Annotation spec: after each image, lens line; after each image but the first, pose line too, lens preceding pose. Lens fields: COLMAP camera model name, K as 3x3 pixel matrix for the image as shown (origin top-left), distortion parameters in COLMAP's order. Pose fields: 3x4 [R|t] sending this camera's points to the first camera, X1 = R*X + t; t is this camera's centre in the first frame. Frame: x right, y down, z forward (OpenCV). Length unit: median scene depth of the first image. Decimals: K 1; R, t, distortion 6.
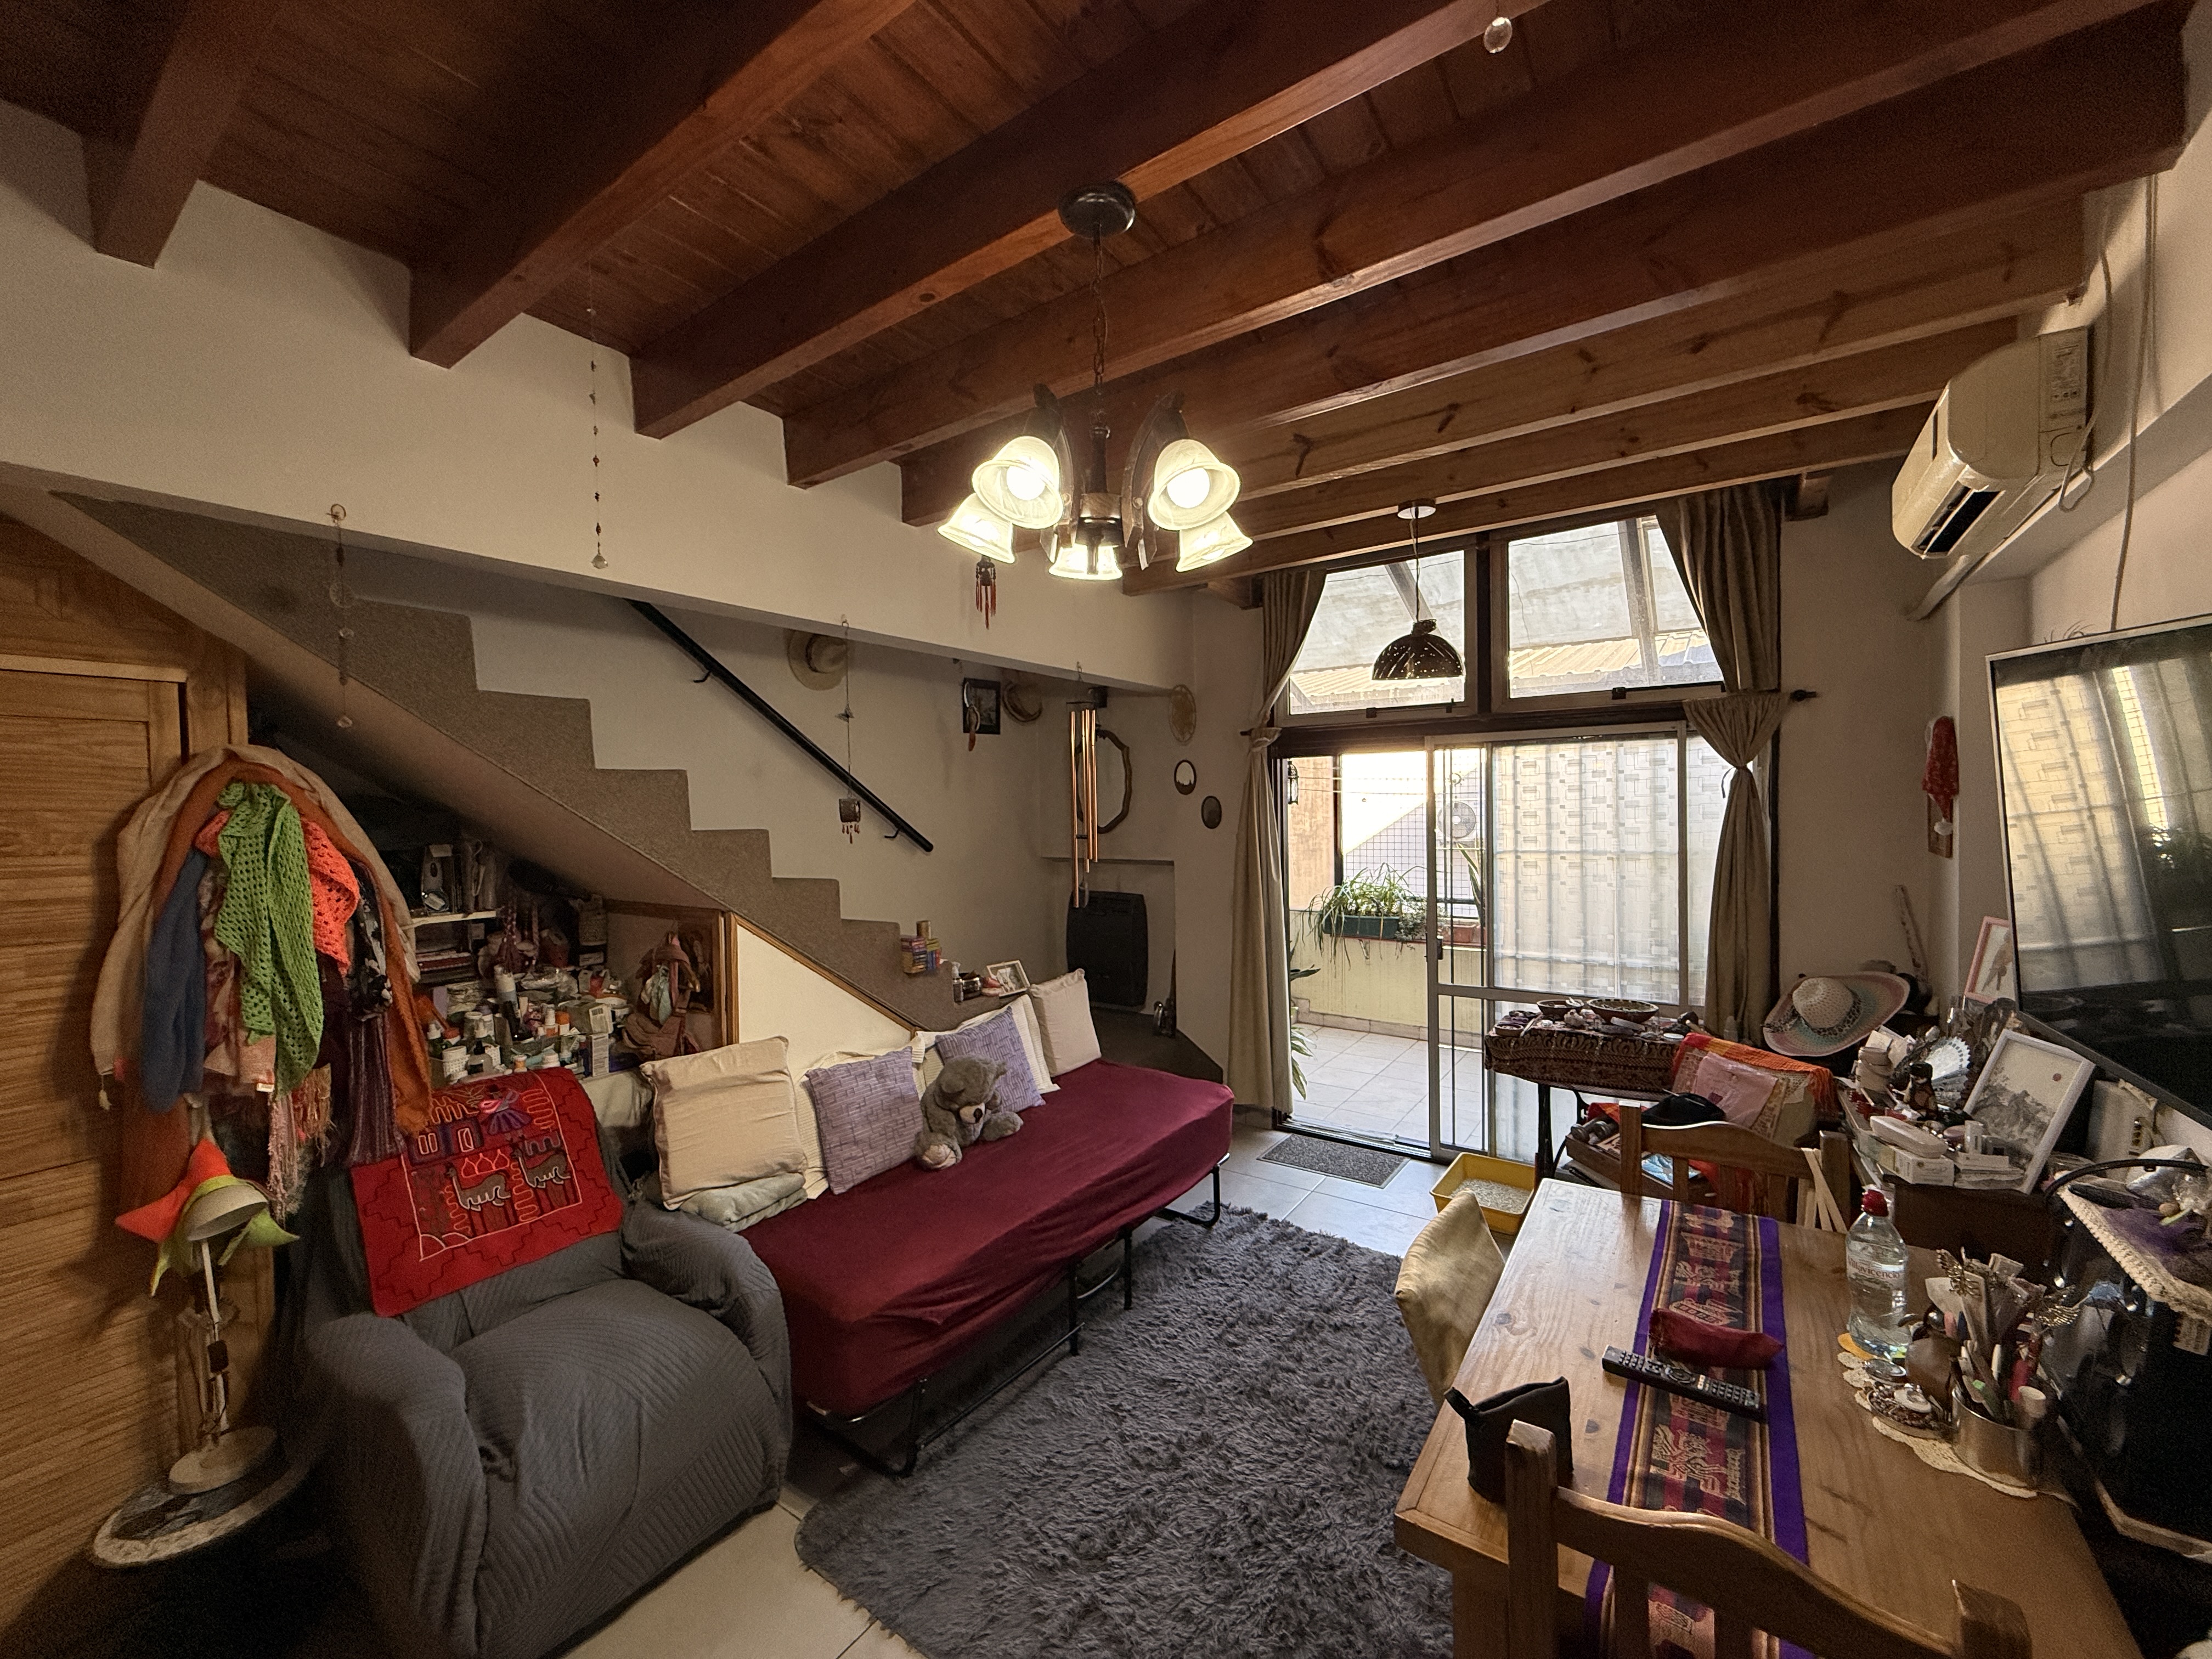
lens RADIAL K [[876.9, 0, 1101.5], [0, 876.9, 830.5], [0, 0, 1]] dist [-0.001644, 0.000495]
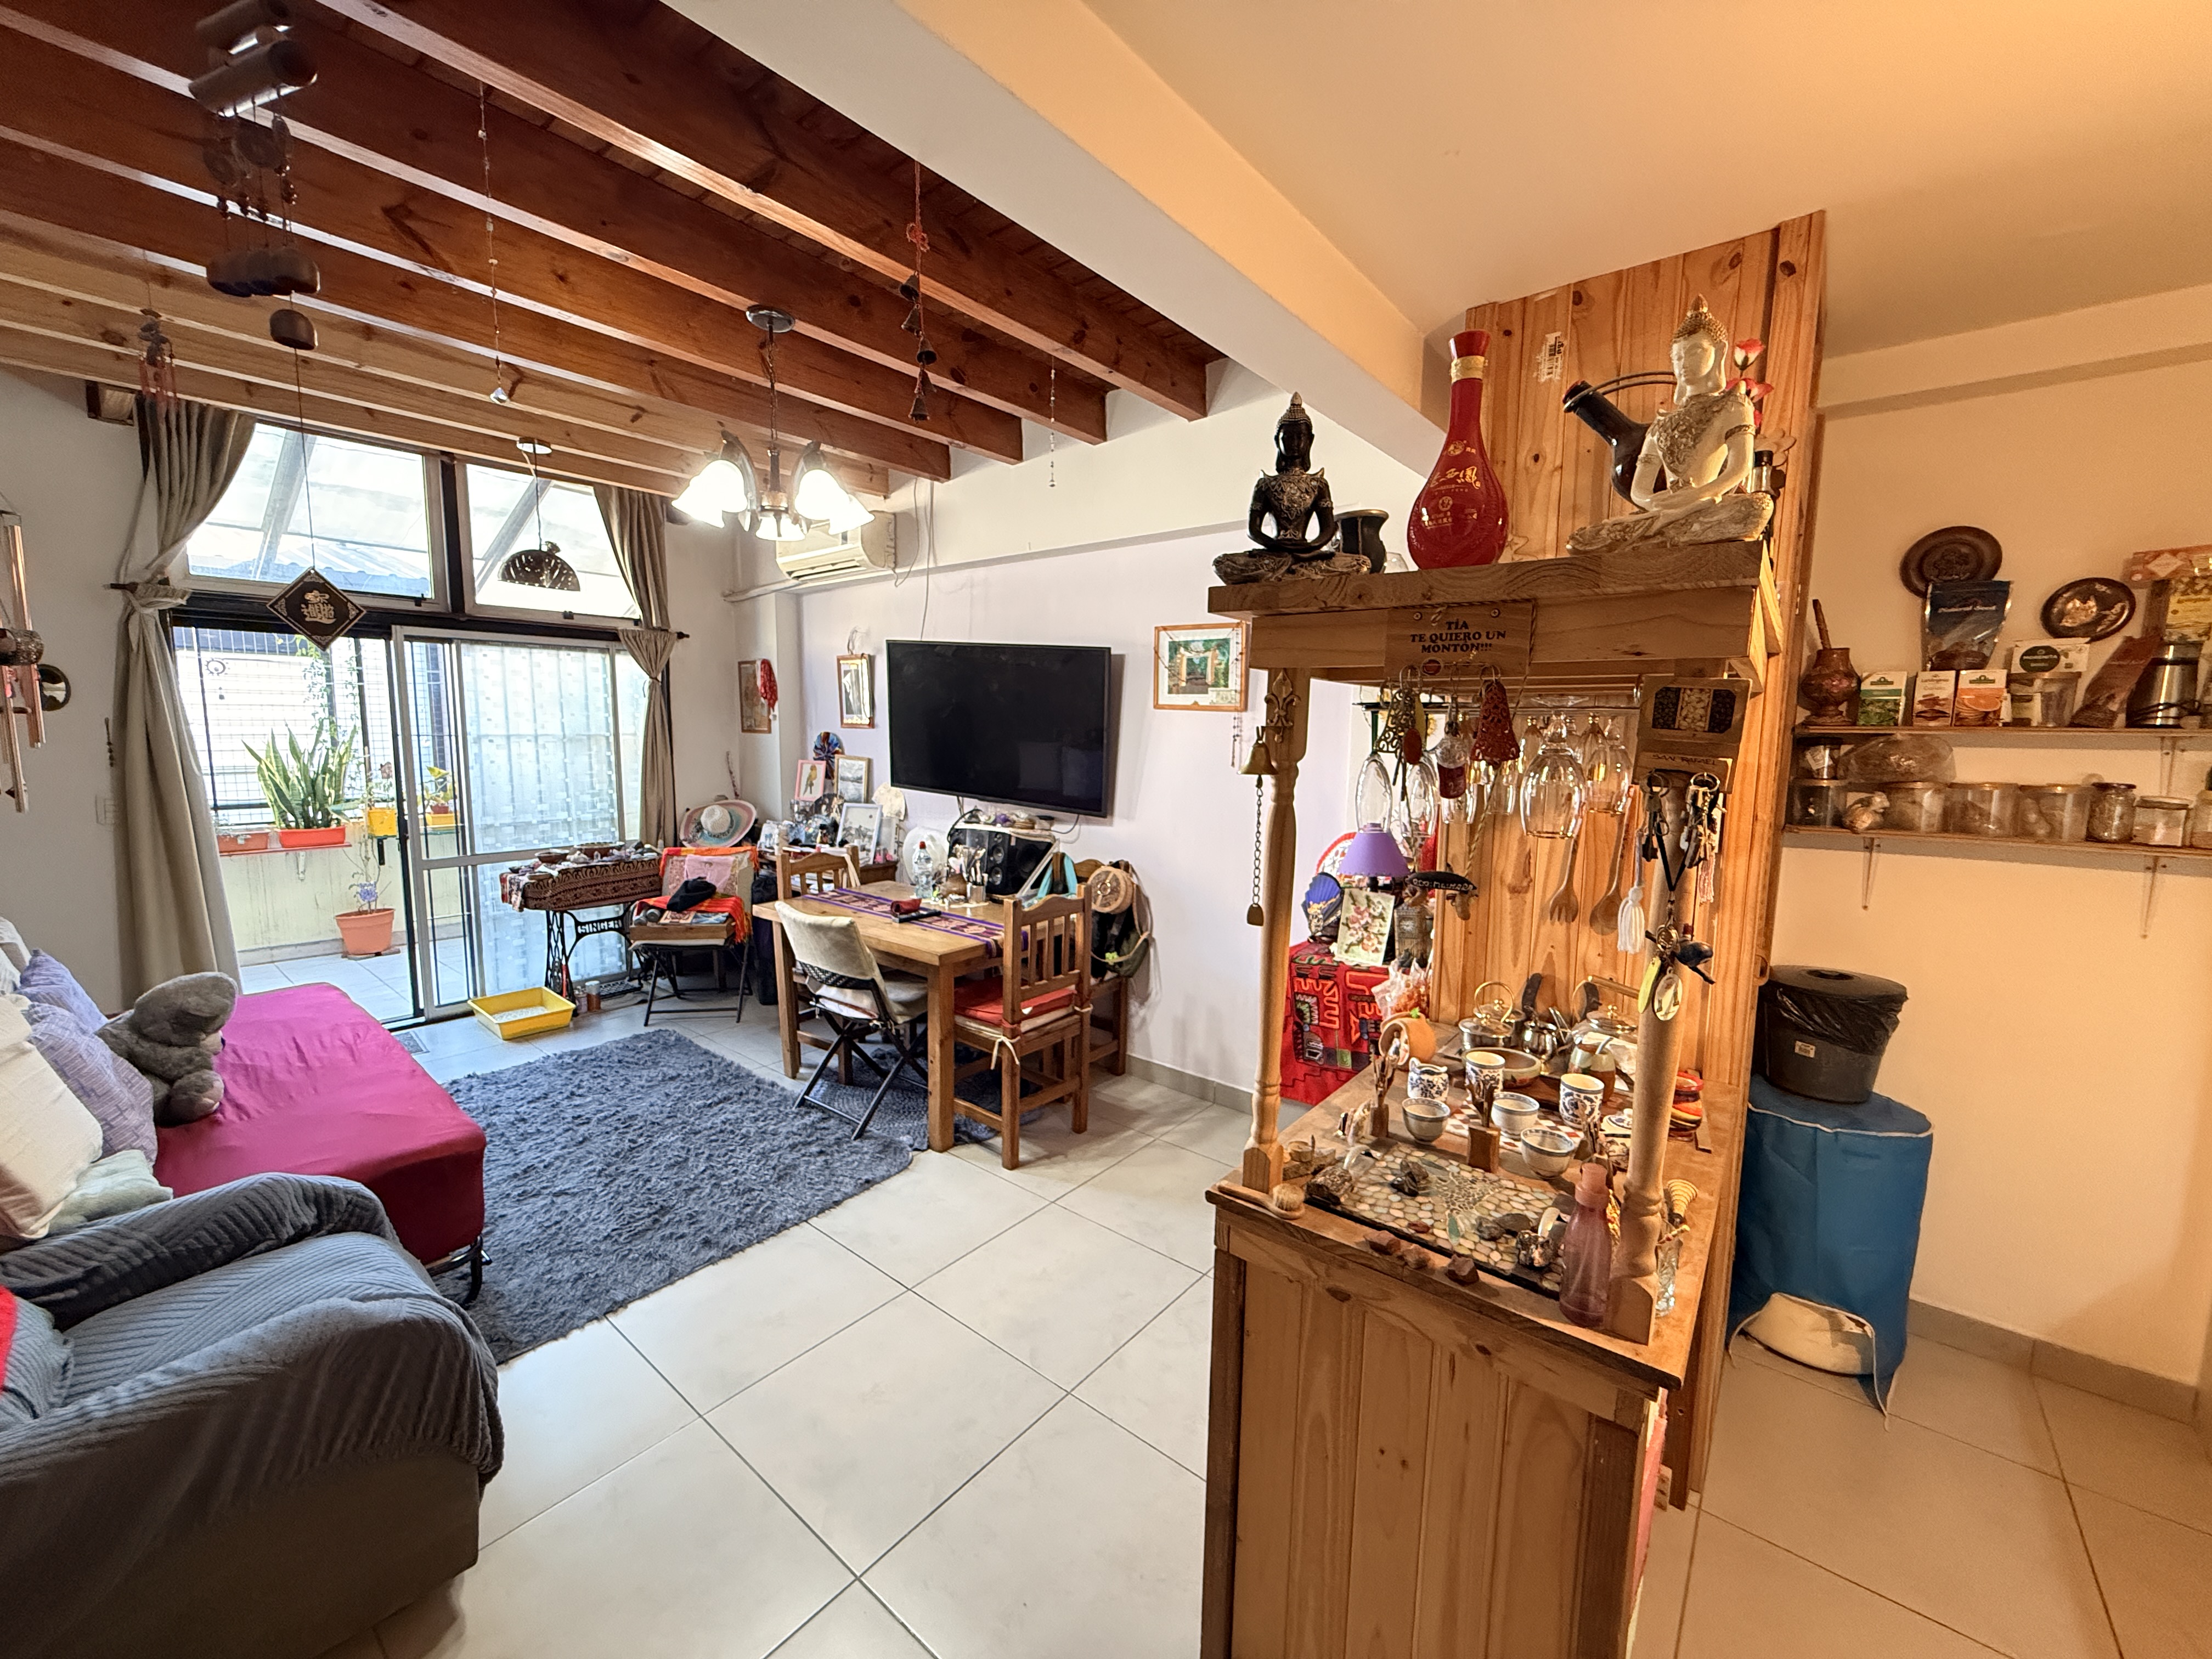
lens RADIAL K [[876.9, 0, 1099.4], [0, 876.9, 827.7], [0, 0, 1]] dist [-0.001644, 0.000495]
pose [[0.074284, -0.097265, 0.992482, -0.781855], [0.013364, 0.995240, 0.096535, 0.052809], [-0.997148, 0.006092, 0.075230, 0.111379]]
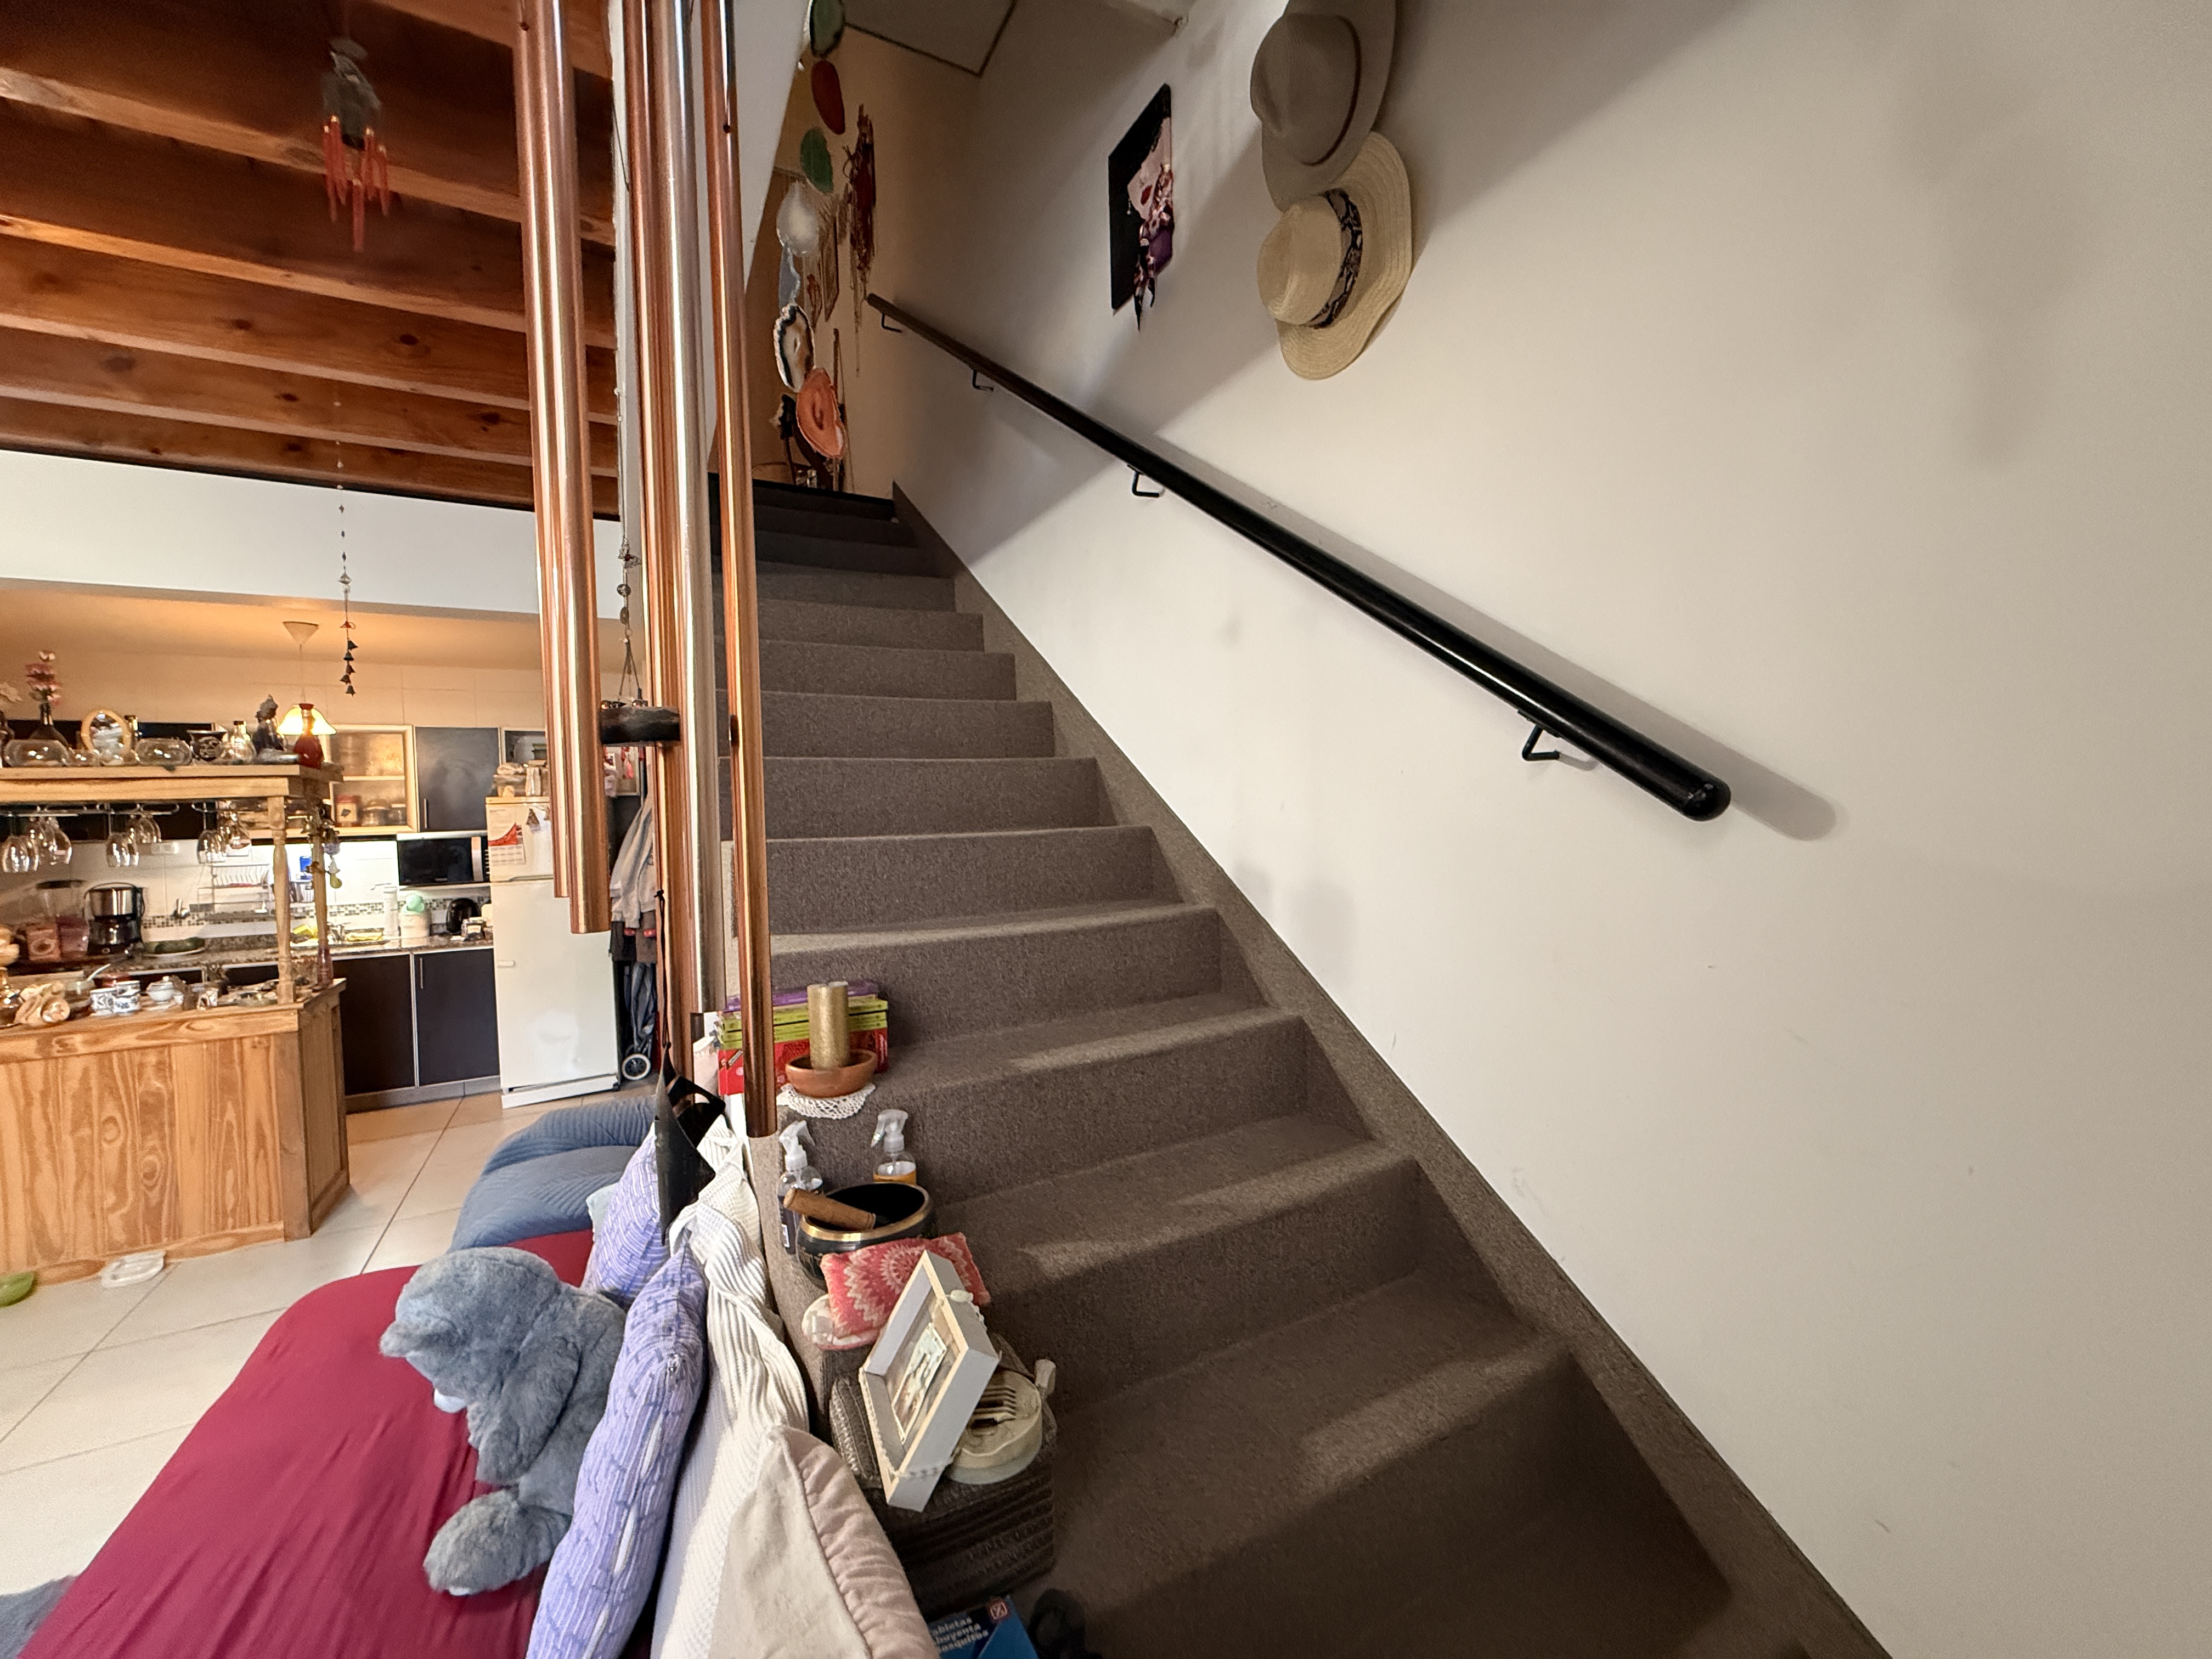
lens RADIAL K [[876.9, 0, 1099.4], [0, 876.9, 827.9], [0, 0, 1]] dist [-0.001644, 0.000495]
pose [[-0.444777, 0.050556, -0.894213, 0.088231], [0.011655, 0.998648, 0.050664, 0.019192], [0.895565, 0.012112, -0.444765, 1.349089]]
